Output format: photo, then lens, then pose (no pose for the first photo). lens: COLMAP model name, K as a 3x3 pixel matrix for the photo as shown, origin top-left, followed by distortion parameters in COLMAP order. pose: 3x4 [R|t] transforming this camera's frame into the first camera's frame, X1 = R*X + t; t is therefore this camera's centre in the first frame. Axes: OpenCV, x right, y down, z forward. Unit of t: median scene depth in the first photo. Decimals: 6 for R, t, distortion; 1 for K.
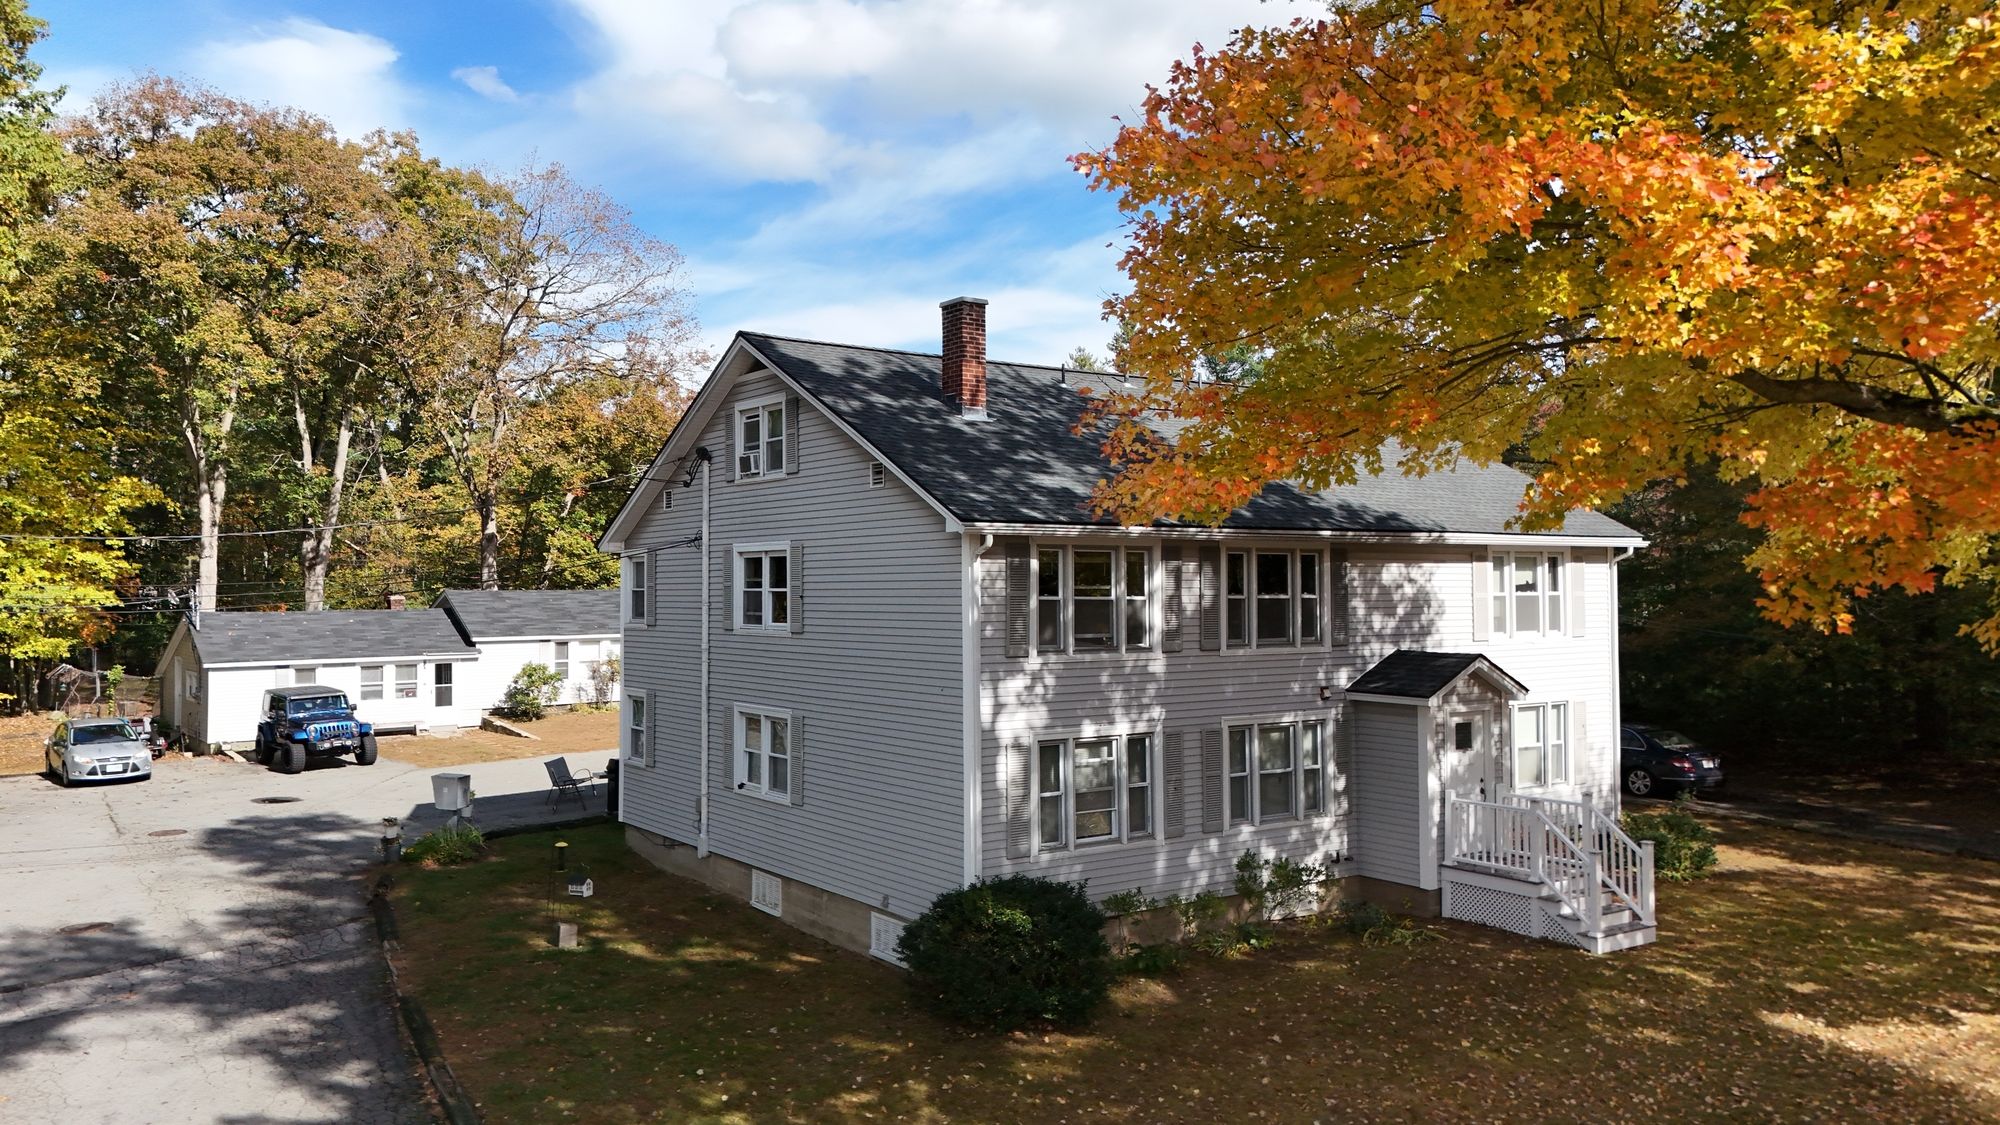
lens RADIAL K [[1480.8, 0, 1000.0], [0, 1480.8, 562.5], [0, 0, 1]] dist [0.050089, -0.001614]
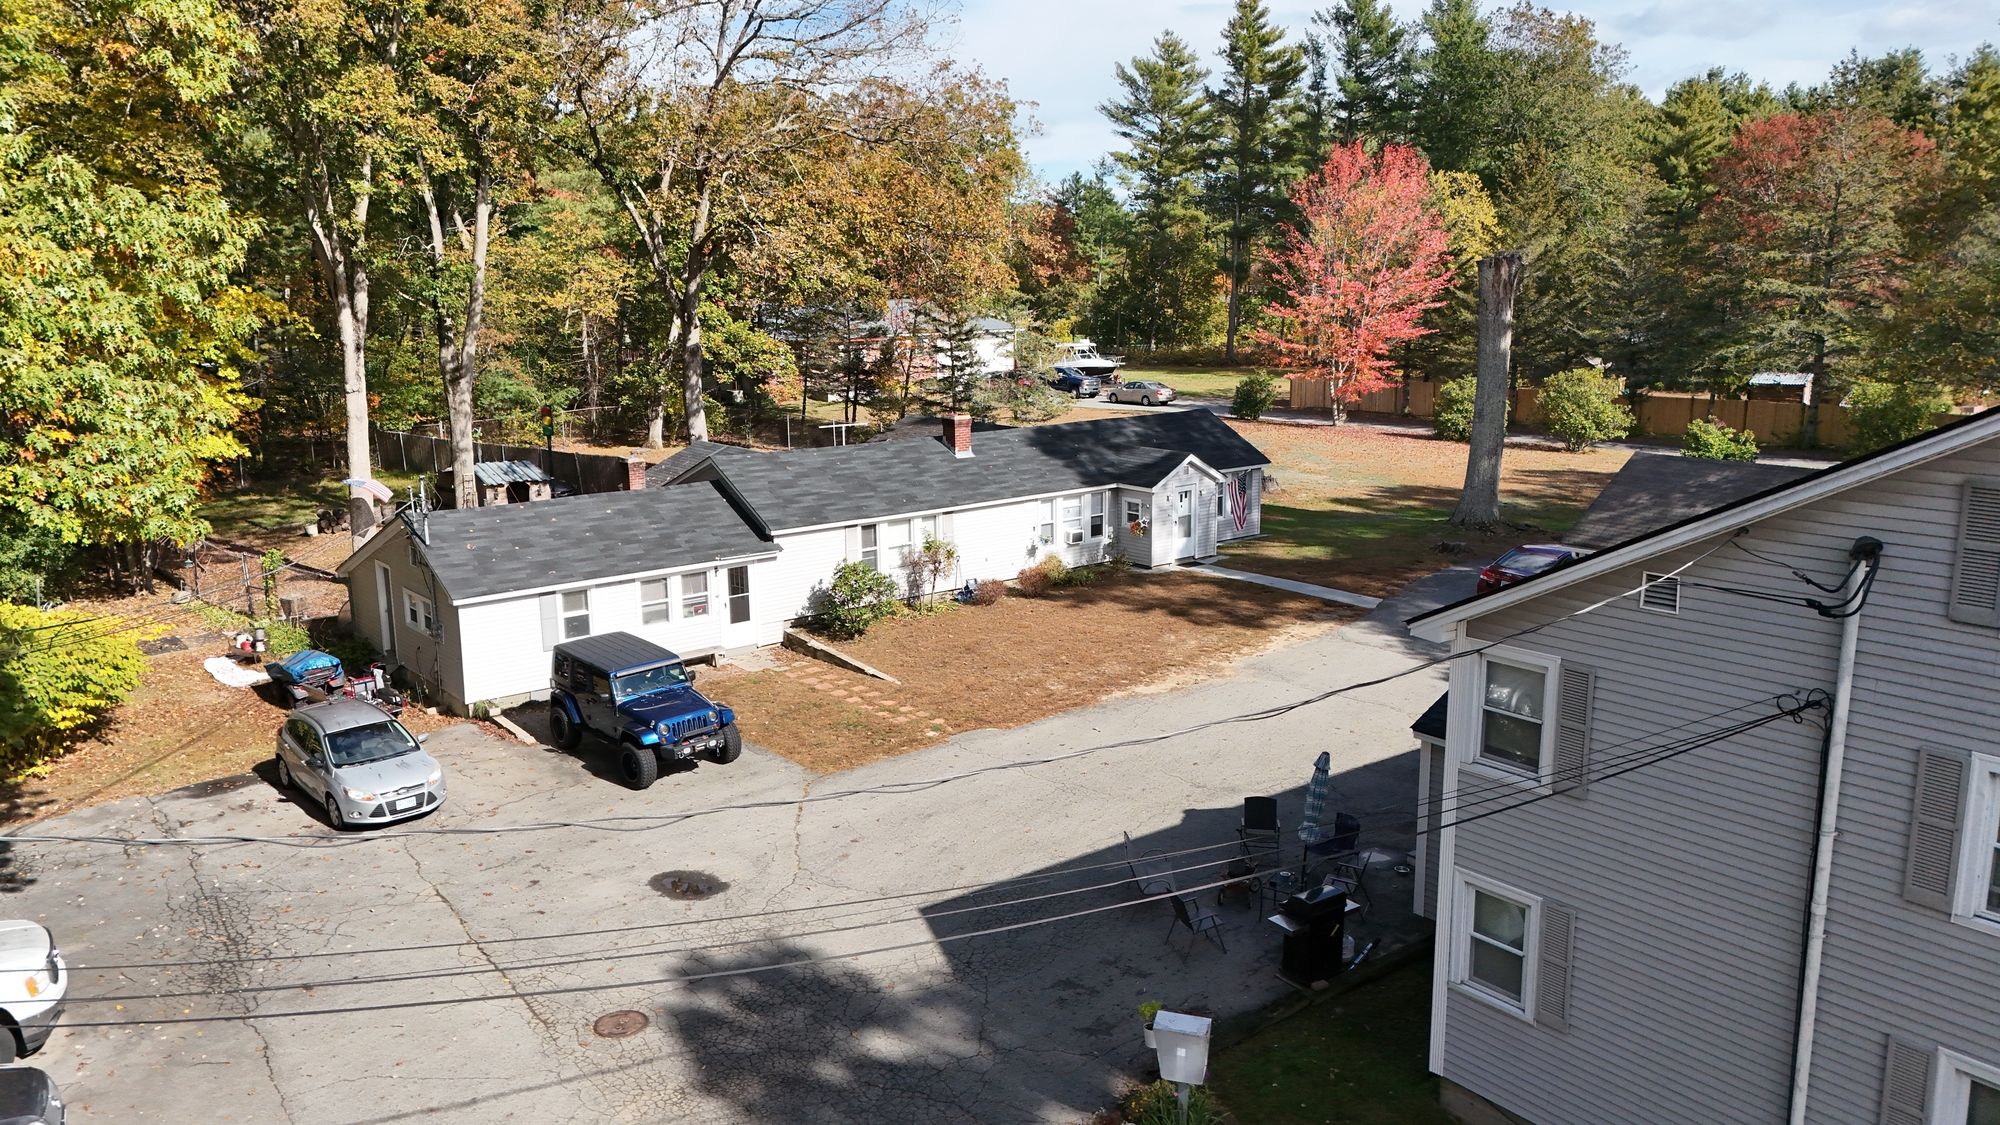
lens RADIAL K [[1471.3, 0, 1000.0], [0, 1471.3, 562.5], [0, 0, 1]] dist [0.123169, -0.122920]
pose [[0.999606, -0.010624, 0.025999, -0.513160], [0.004925, 0.977654, 0.210163, -0.179168], [-0.027651, -0.209953, 0.977321, 0.529946]]
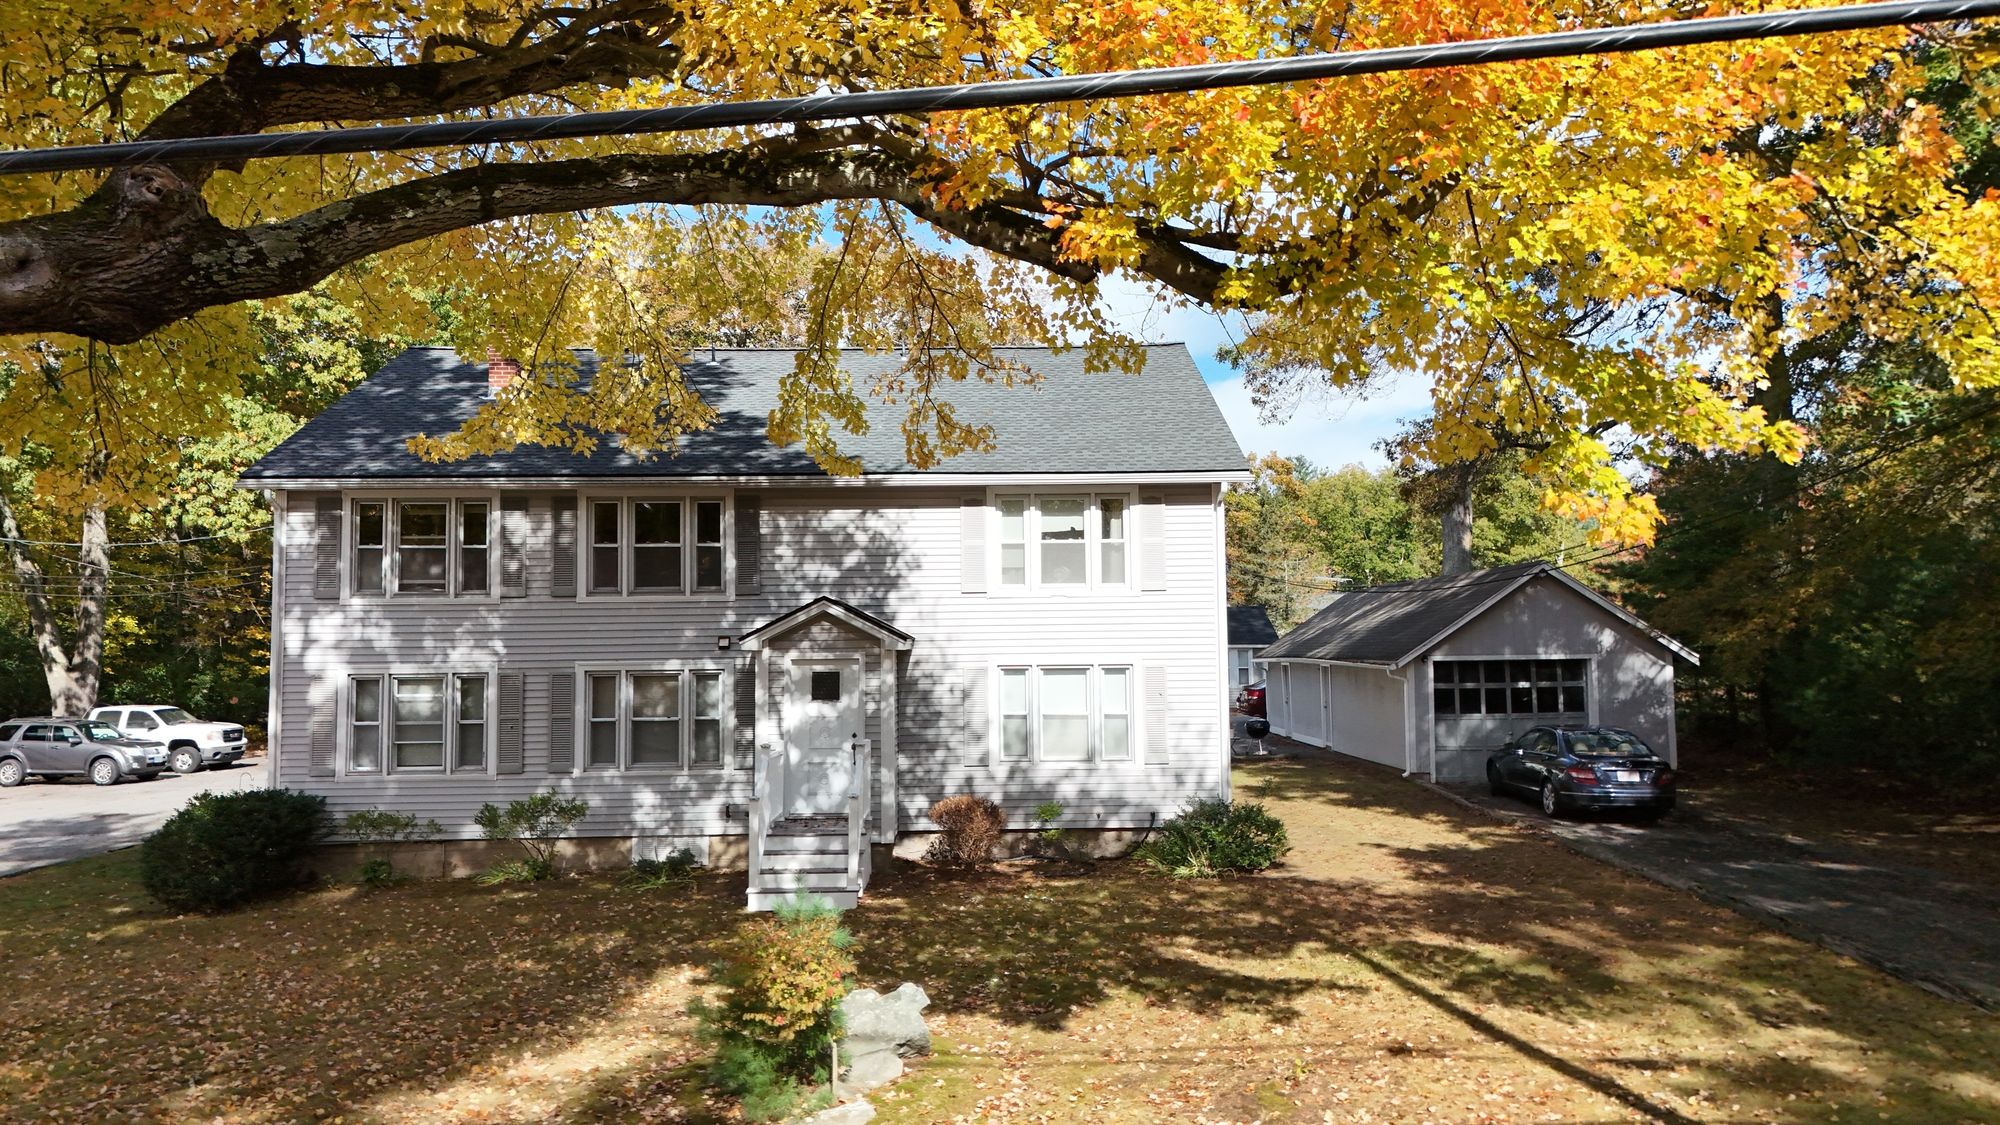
lens RADIAL K [[1471.3, 0, 1000.0], [0, 1471.3, 562.5], [0, 0, 1]] dist [0.123169, -0.122920]
pose [[0.834552, -0.036653, -0.549708, 0.832037], [0.014286, 0.998889, -0.044916, 0.074763], [0.550743, 0.029632, 0.834149, 0.263258]]
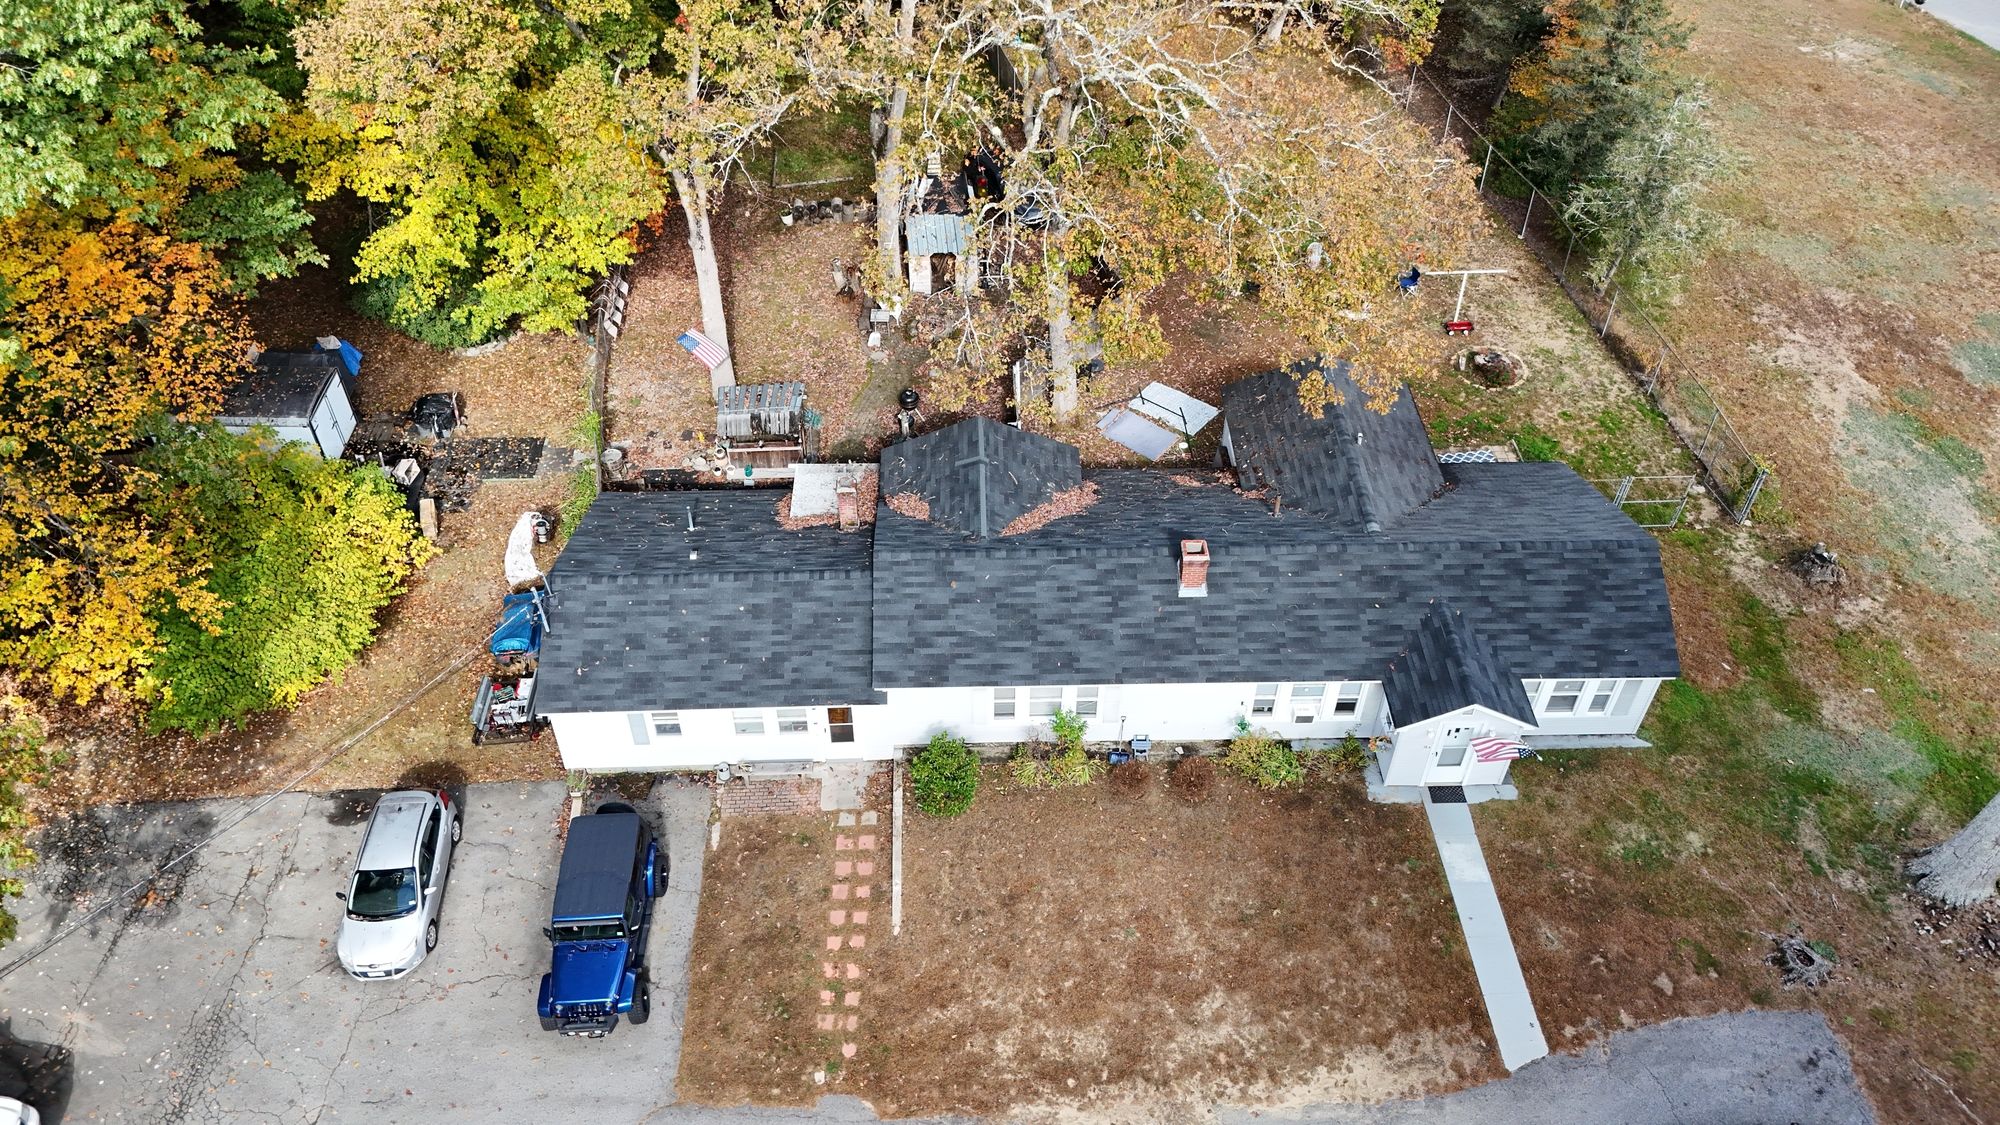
lens RADIAL K [[1471.3, 0, 1000.0], [0, 1471.3, 562.5], [0, 0, 1]] dist [0.123169, -0.122920]
pose [[0.811859, 0.416026, -0.409644, -0.085841], [-0.013588, 0.714894, 0.699101, -0.960467], [0.583696, -0.562005, 0.586046, 1.306226]]
